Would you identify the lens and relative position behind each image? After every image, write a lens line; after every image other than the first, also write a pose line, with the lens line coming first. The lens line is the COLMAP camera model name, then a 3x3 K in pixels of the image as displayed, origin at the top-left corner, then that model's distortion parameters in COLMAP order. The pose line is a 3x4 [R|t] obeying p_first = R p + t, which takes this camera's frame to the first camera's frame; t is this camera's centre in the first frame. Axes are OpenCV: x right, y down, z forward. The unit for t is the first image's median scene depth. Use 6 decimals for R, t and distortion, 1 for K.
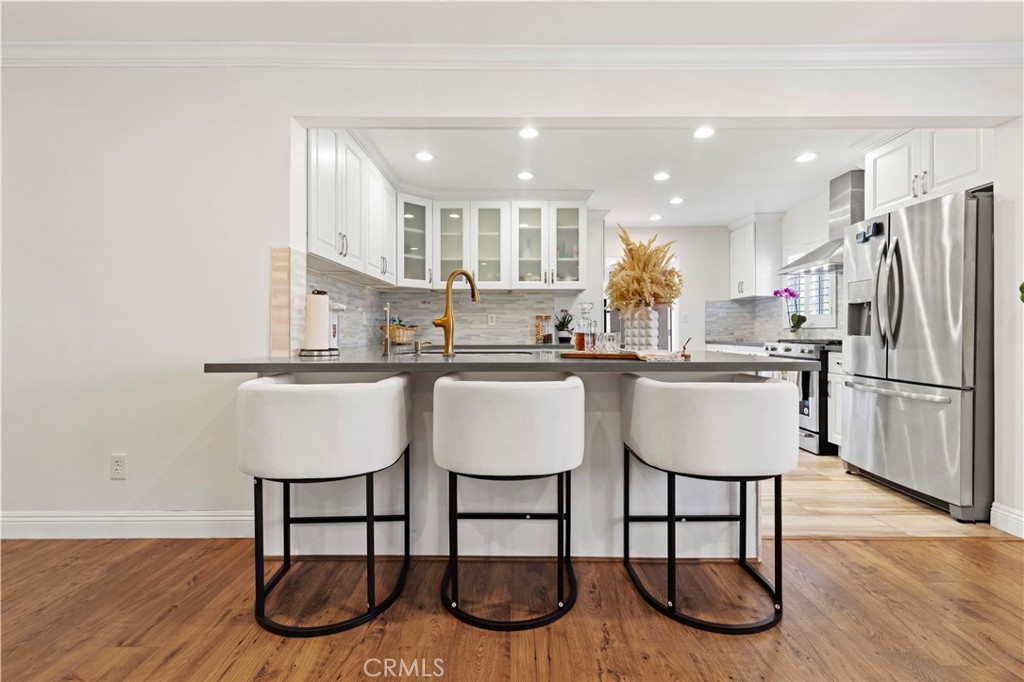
lens RADIAL K [[464.4, 0, 514.7], [0, 464.4, 332.8], [0, 0, 1]] dist [0.005050, -0.000469]
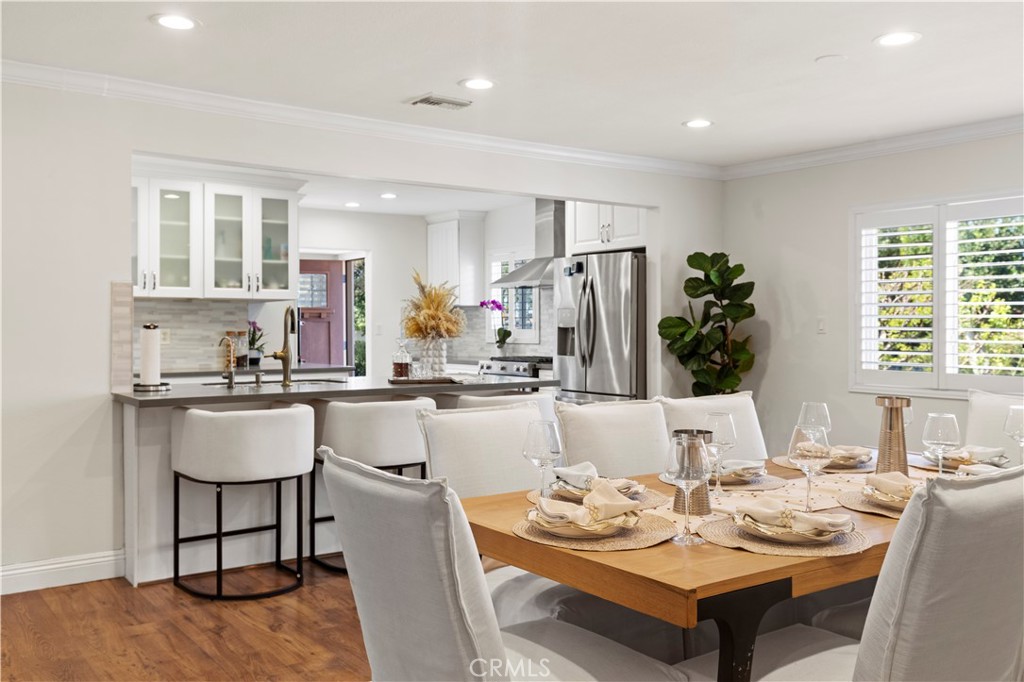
lens RADIAL K [[912.8, 0, 510.7], [0, 912.8, 330.0], [0, 0, 1]] dist [-0.006165, -0.005712]
pose [[0.810792, -0.001246, 0.585334, -0.548577], [0.001255, 0.999999, 0.000389, -0.046481], [-0.585333, 0.000419, 0.810793, -0.594867]]
